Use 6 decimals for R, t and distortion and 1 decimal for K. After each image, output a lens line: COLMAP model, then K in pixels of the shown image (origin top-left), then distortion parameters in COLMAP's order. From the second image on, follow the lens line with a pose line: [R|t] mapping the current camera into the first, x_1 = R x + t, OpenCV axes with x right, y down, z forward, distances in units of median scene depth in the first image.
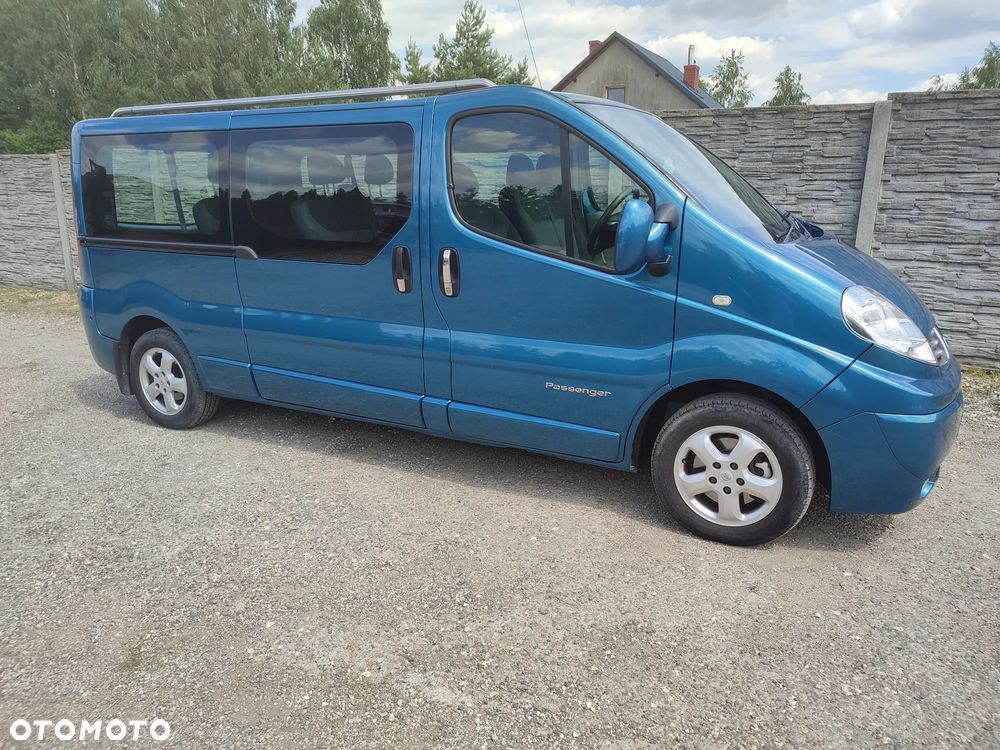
lens RADIAL K [[719.6, 0, 501.5], [0, 719.6, 373.9], [0, 0, 1]] dist [0.019345, -0.017507]
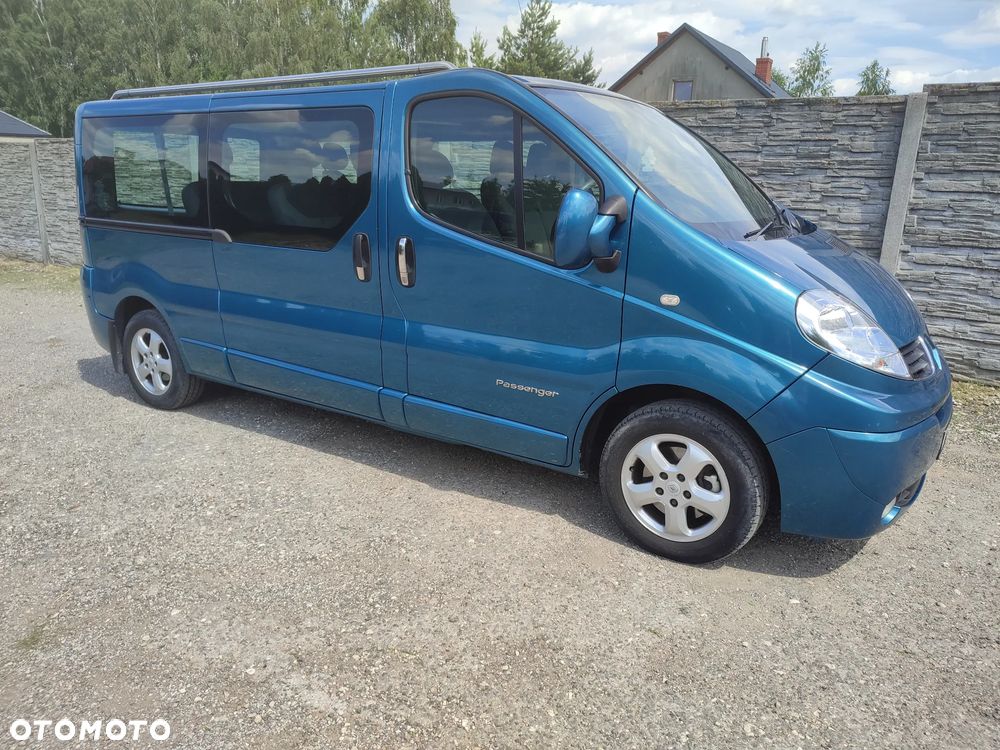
lens RADIAL K [[719.6, 0, 502.0], [0, 719.6, 377.4], [0, 0, 1]] dist [0.019345, -0.017507]
pose [[0.995485, 0.044415, -0.083881, 0.105496], [-0.043371, 0.998958, 0.014238, -0.003487], [0.084426, -0.010536, 0.996374, 0.032368]]
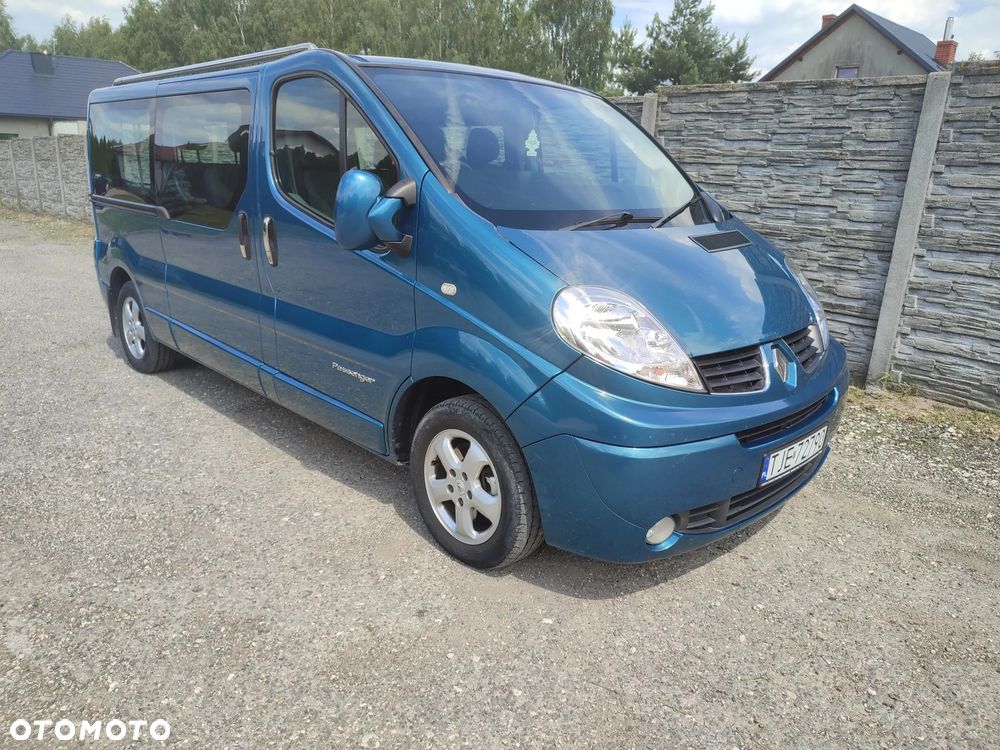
lens RADIAL K [[719.6, 0, 502.2], [0, 719.6, 377.4], [0, 0, 1]] dist [0.019345, -0.017507]
pose [[0.950142, 0.119926, -0.287832, 0.391060], [-0.112944, 0.992763, 0.040806, -0.022812], [0.290643, -0.006263, 0.956811, 0.104706]]
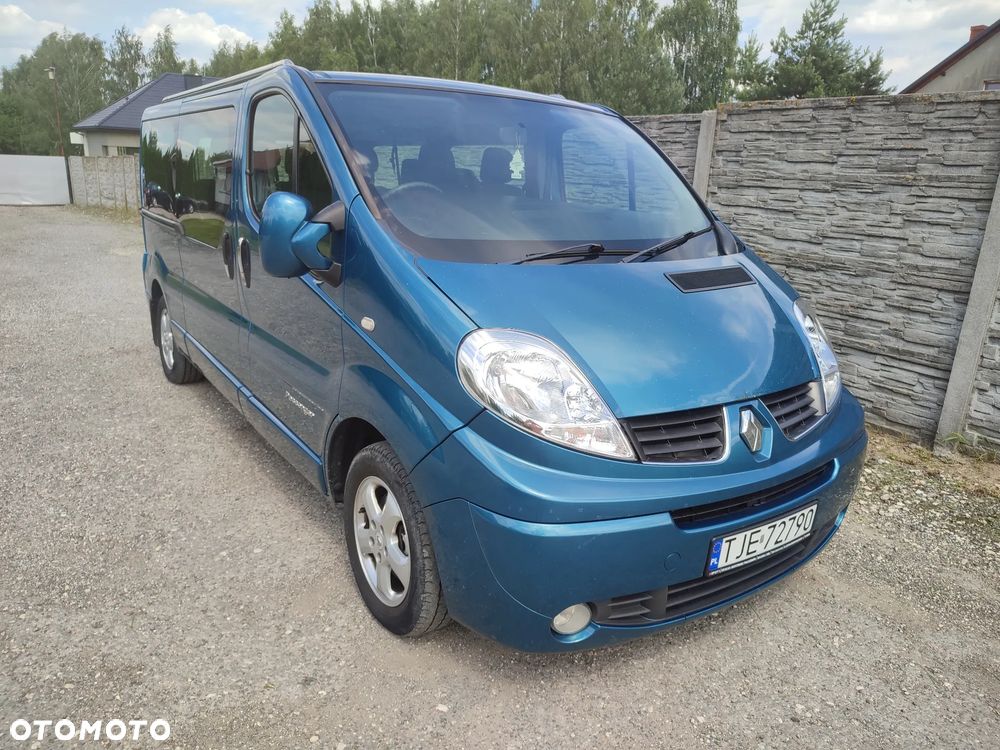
lens RADIAL K [[719.6, 0, 501.8], [0, 719.6, 376.4], [0, 0, 1]] dist [0.019345, -0.017507]
pose [[0.886372, 0.164522, -0.432755, 0.489887], [-0.163601, 0.985729, 0.039659, -0.061480], [0.433104, 0.035646, 0.900639, 0.209209]]
